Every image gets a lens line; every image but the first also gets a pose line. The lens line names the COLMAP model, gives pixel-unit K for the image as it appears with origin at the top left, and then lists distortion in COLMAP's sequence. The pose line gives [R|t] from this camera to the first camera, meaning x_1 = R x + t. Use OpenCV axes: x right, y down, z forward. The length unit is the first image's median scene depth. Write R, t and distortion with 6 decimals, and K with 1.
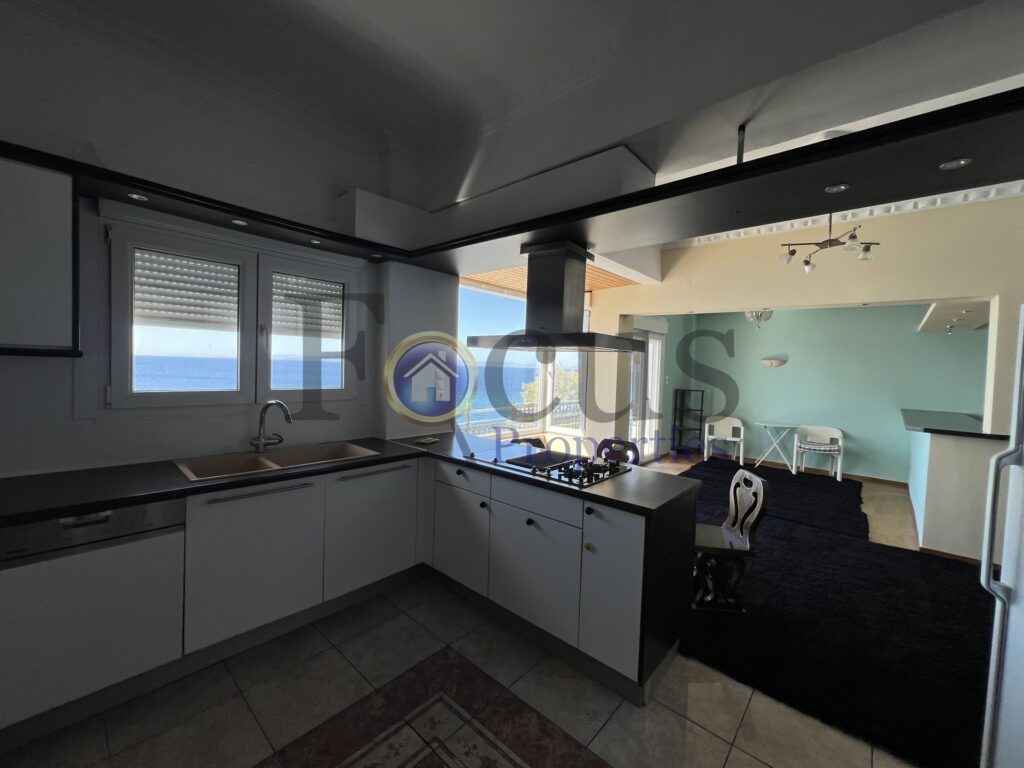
lens RADIAL K [[411.5, 0, 512.8], [0, 411.5, 378.7], [0, 0, 1]] dist [-0.002214, 0.000750]
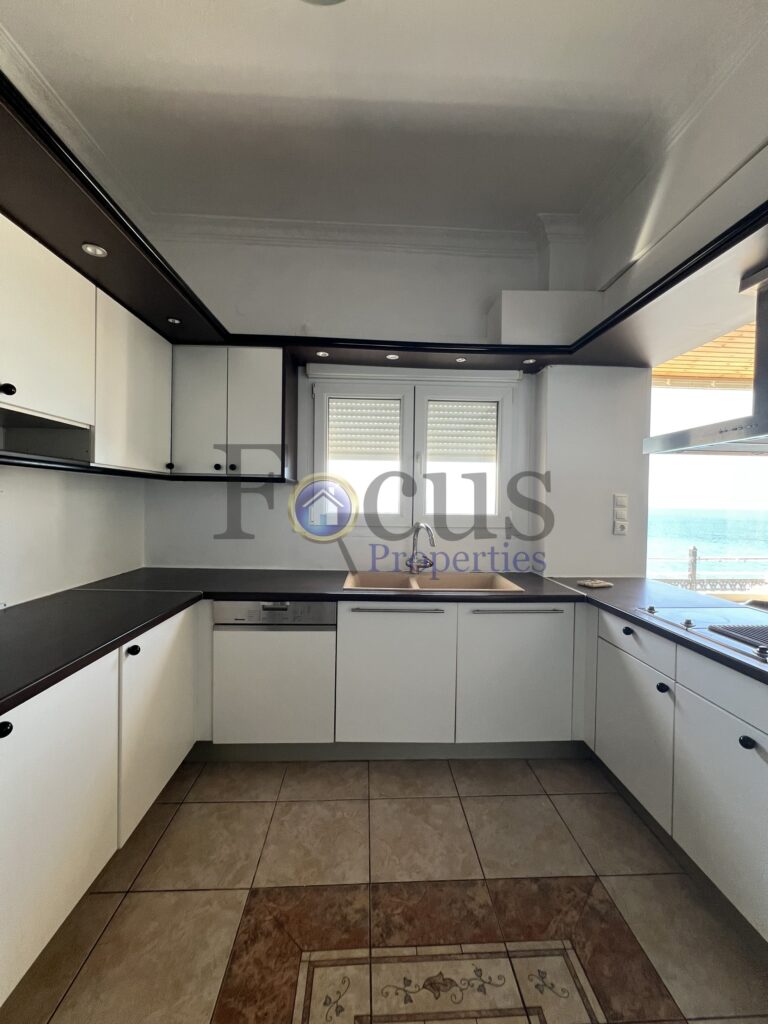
lens RADIAL K [[411.5, 0, 387.9], [0, 411.5, 510.4], [0, 0, 1]] dist [-0.002214, 0.000750]
pose [[0.701724, -0.007875, -0.712405, 0.088824], [-0.012620, 0.999645, -0.023481, 0.046192], [0.712337, 0.025467, 0.701376, 0.225064]]
